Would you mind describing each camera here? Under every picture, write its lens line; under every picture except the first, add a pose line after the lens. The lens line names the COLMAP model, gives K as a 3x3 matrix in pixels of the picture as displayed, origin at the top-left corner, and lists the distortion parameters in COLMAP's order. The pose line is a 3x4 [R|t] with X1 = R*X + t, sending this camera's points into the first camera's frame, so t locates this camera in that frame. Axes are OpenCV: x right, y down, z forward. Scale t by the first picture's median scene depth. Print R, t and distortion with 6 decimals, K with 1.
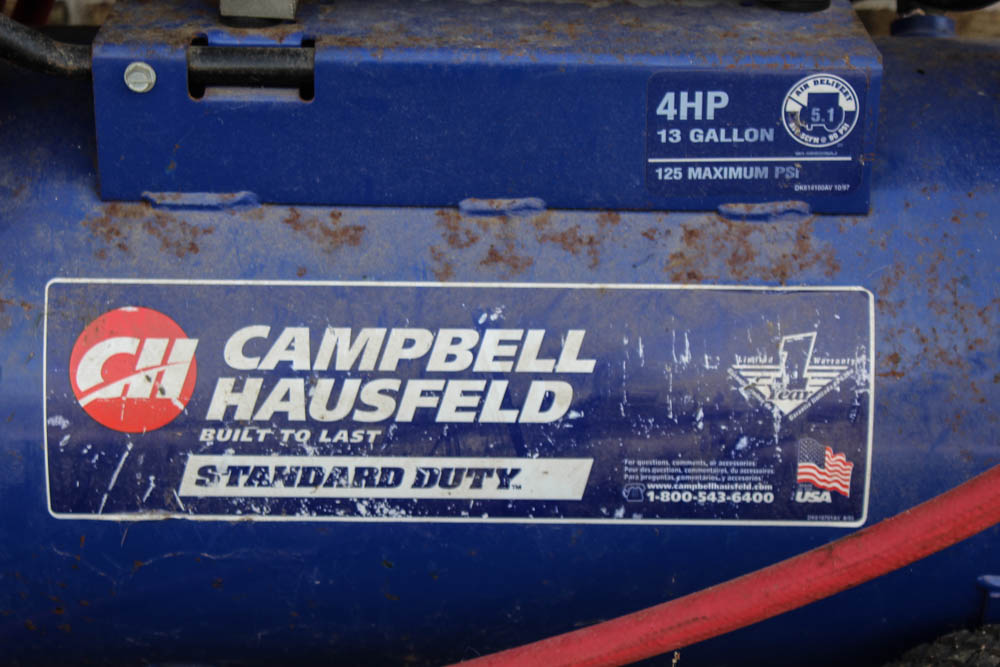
lens RADIAL K [[2194.4, 0, 498.5], [0, 2194.4, 338.7], [0, 0, 1]] dist [0.087067, 0.000000]
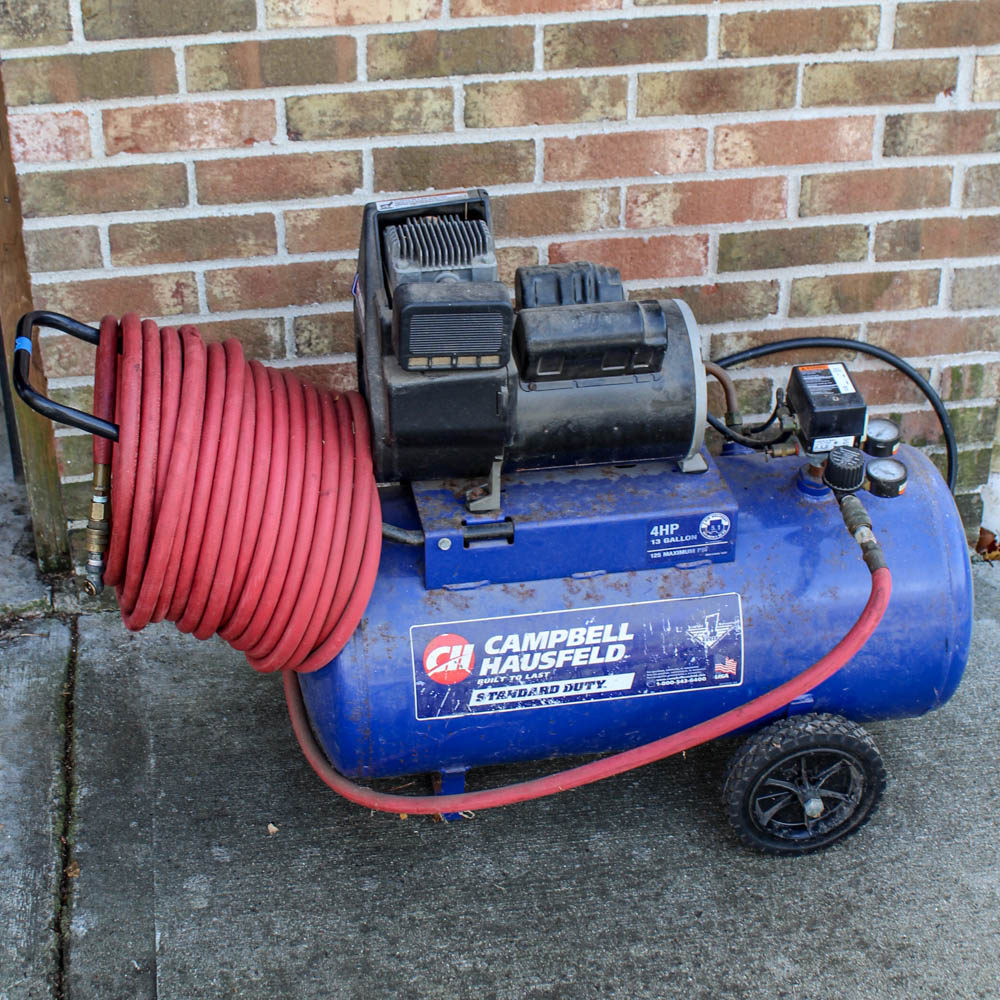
lens RADIAL K [[2016.8, 0, 504.9], [0, 2016.8, 494.4], [0, 0, 1]] dist [0.007458, 0.000000]
pose [[0.984692, -0.102213, 0.141190, -0.400015], [0.085454, 0.989082, 0.120058, -0.427920], [-0.151920, -0.106155, 0.982676, -1.183008]]
